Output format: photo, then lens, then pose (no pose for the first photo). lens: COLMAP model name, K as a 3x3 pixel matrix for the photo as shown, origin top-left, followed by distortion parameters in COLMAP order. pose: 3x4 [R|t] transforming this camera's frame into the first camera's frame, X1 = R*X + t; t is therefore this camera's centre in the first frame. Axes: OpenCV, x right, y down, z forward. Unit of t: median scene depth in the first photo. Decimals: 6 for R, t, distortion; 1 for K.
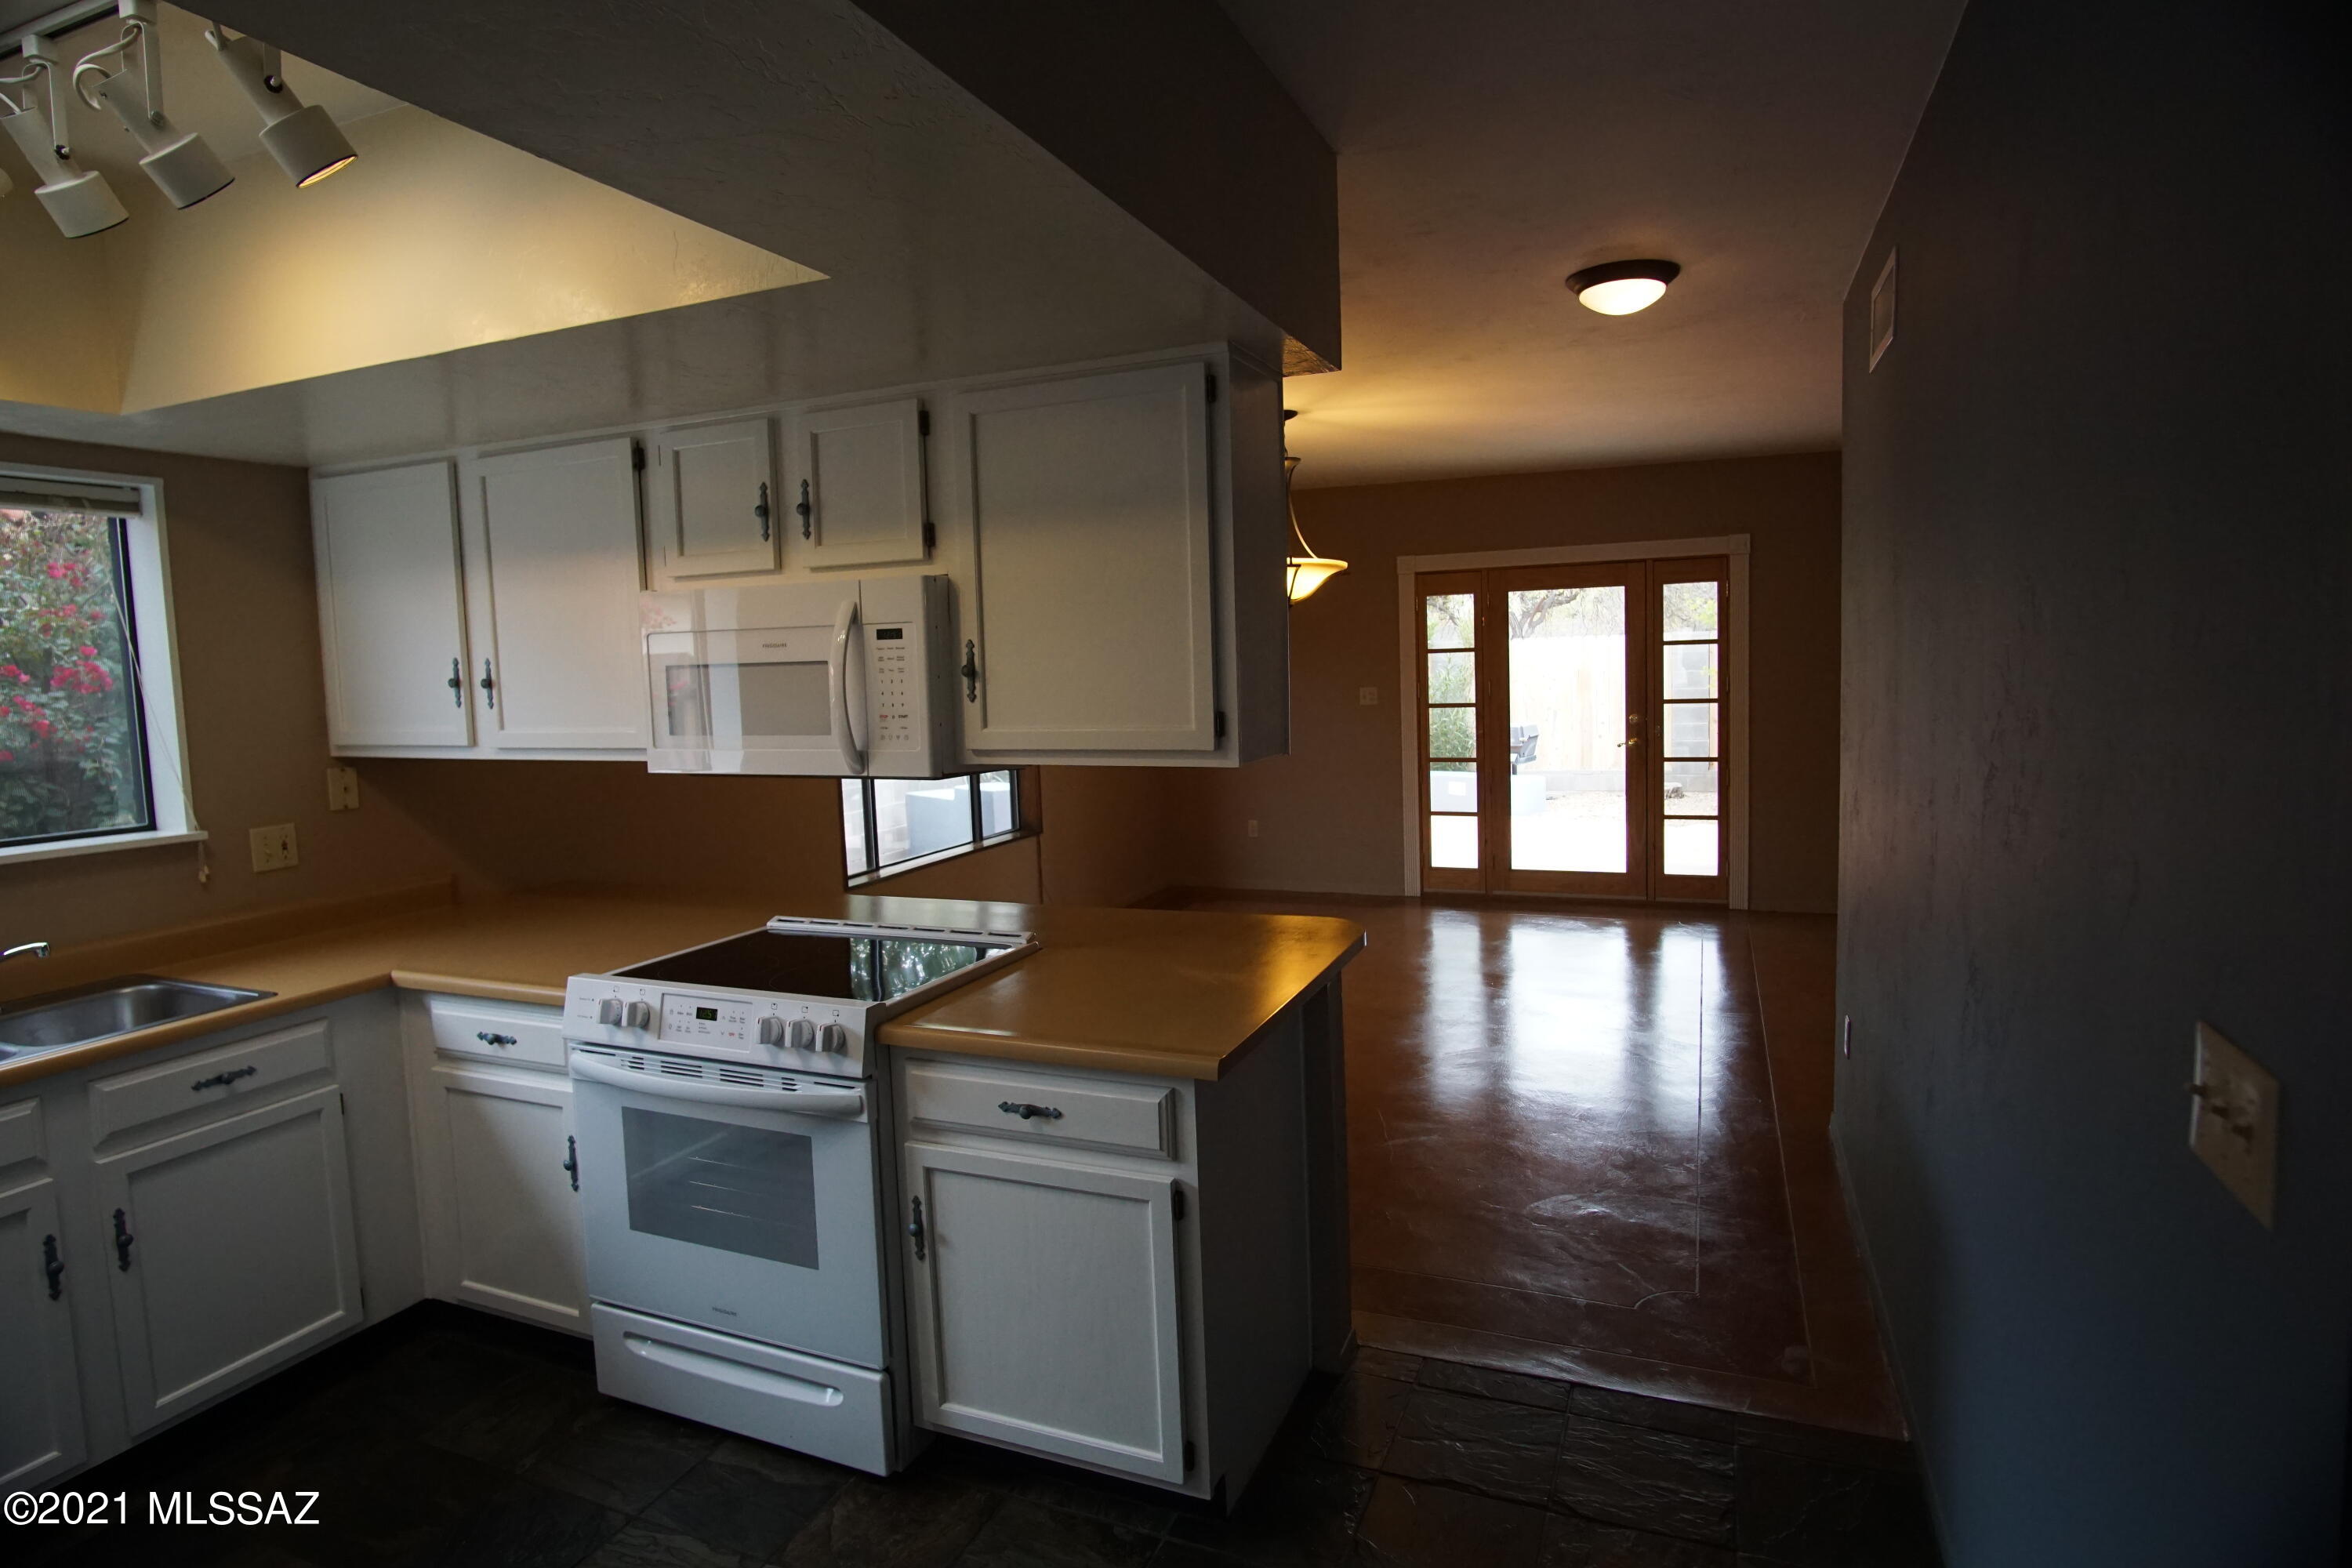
lens RADIAL K [[1258.6, 0, 1168.2], [0, 1258.6, 757.7], [0, 0, 1]] dist [-0.033239, 0.009451]
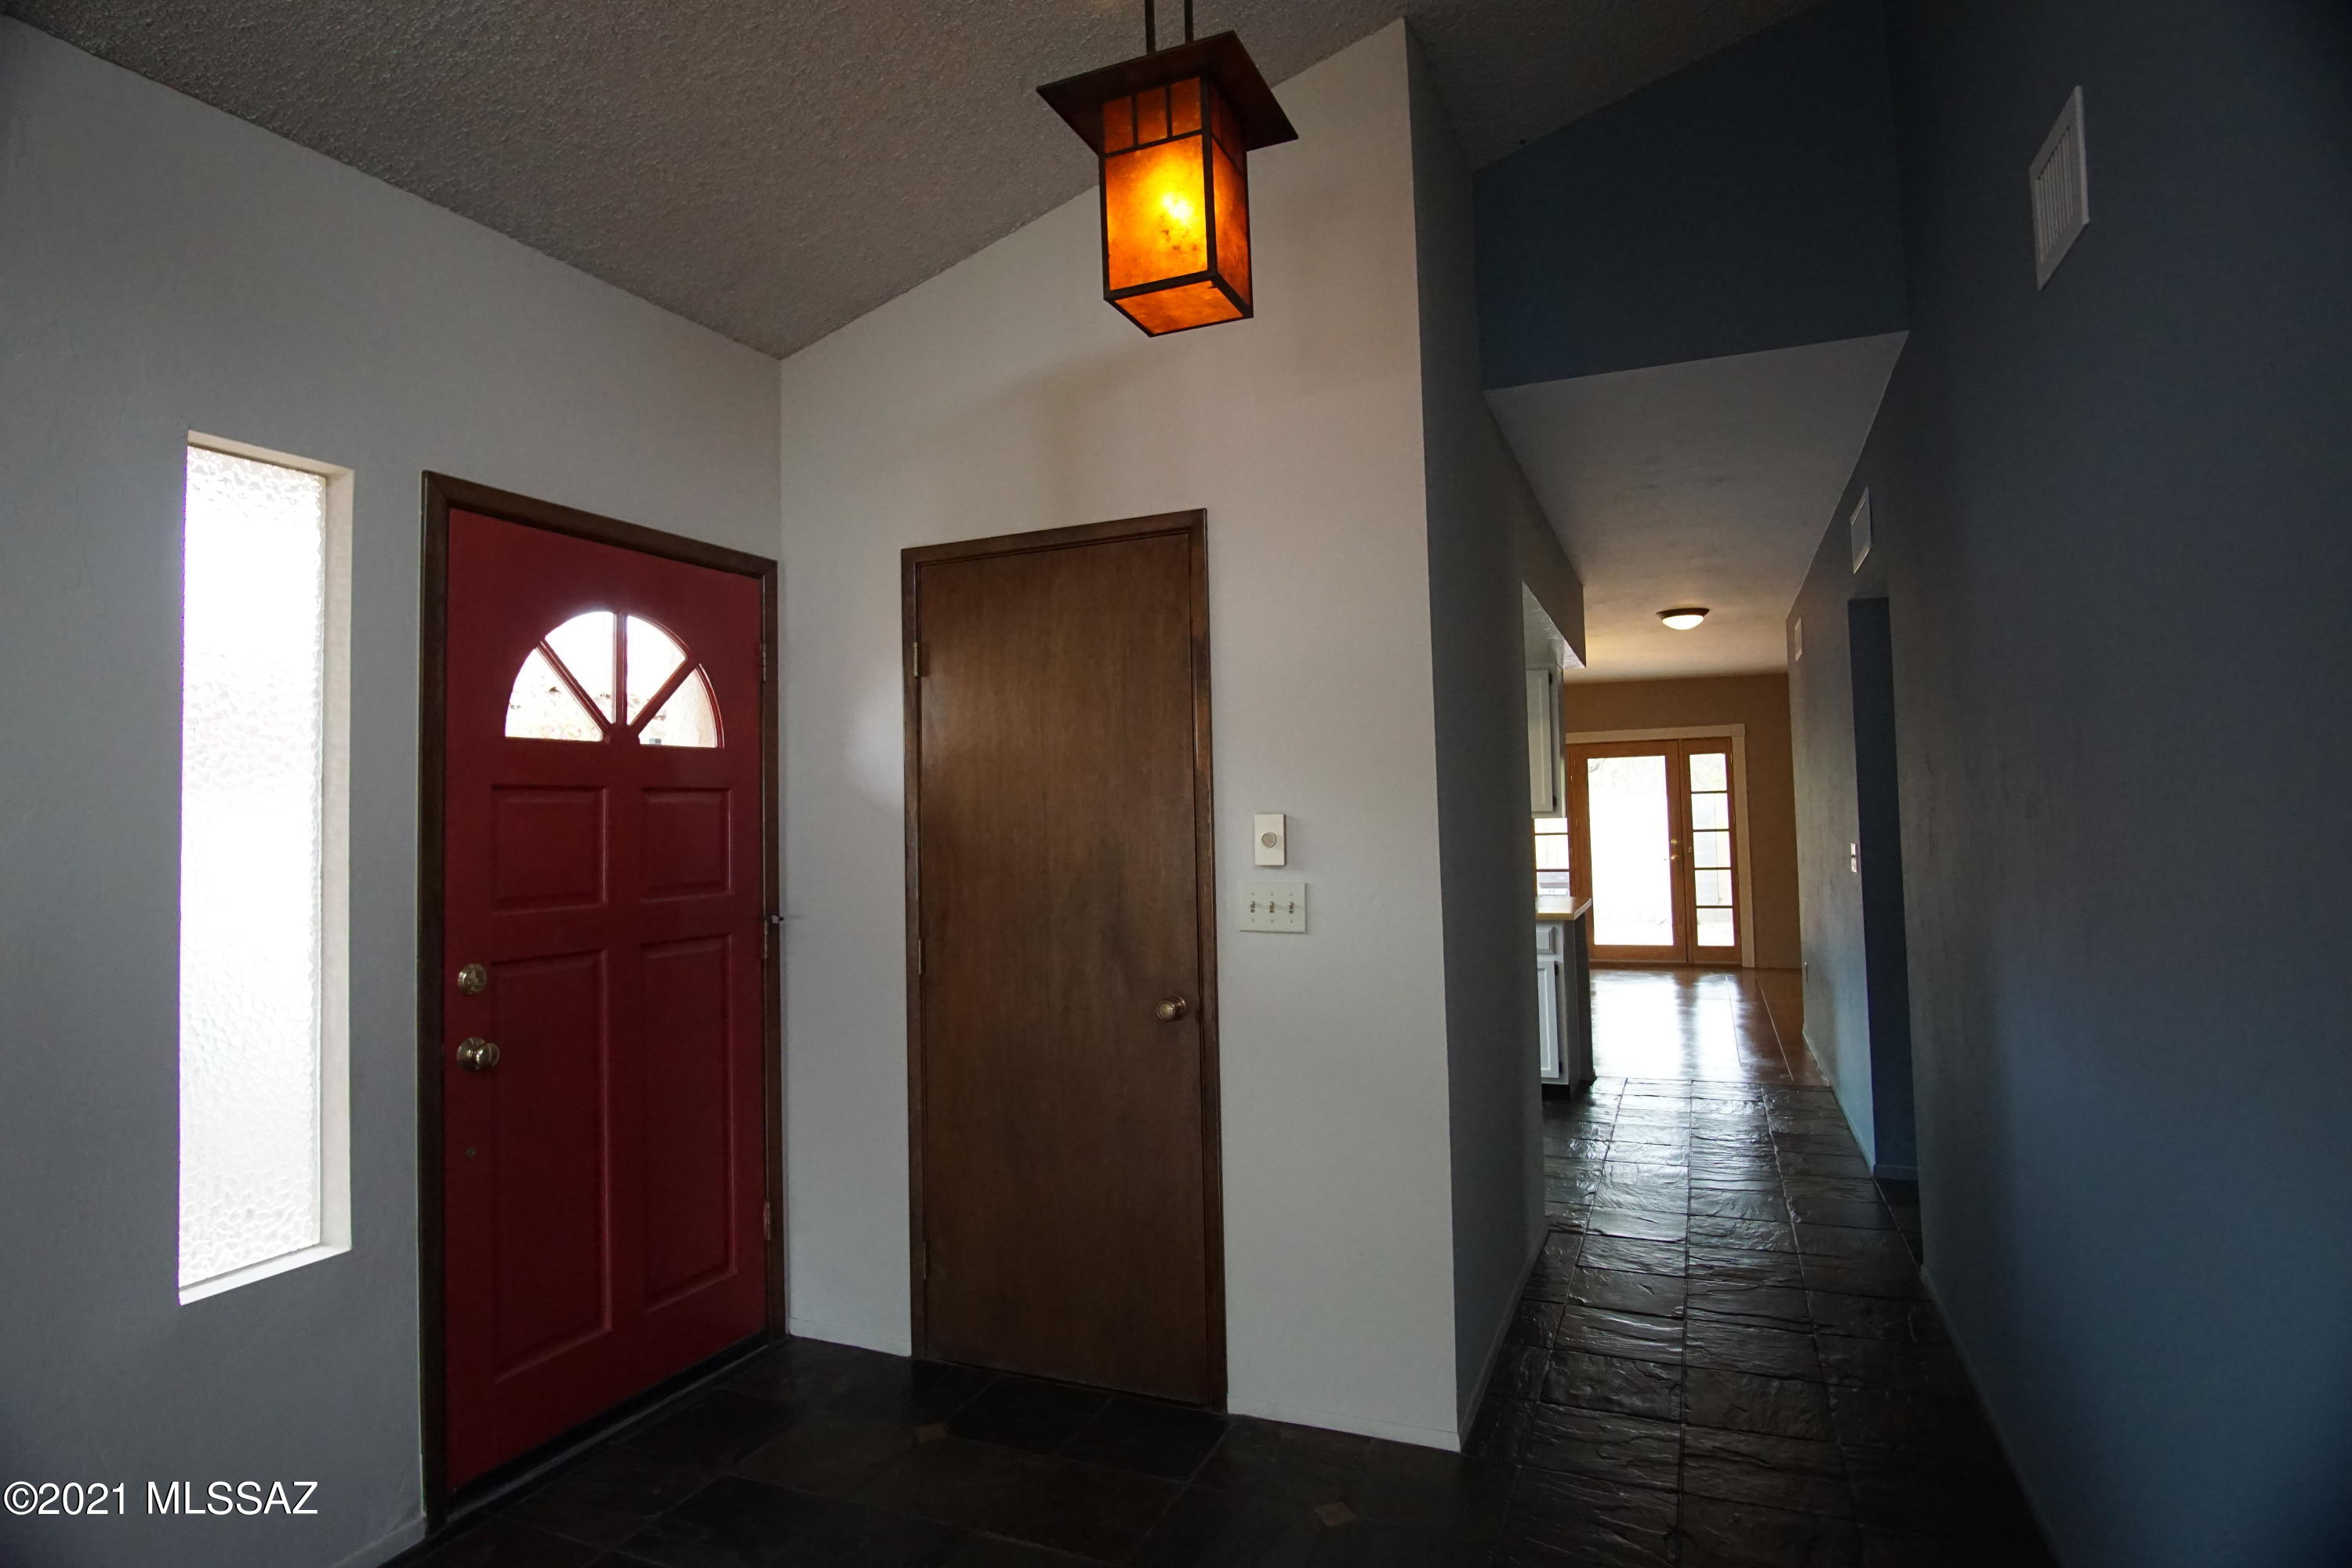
lens RADIAL K [[1258.6, 0, 1168.2], [0, 1258.6, 757.7], [0, 0, 1]] dist [-0.033239, 0.009451]
pose [[0.999967, 0.007814, 0.002343, -0.255789], [-0.007420, 0.990582, -0.136720, 0.082172], [-0.003389, 0.136698, 0.990607, -0.537336]]
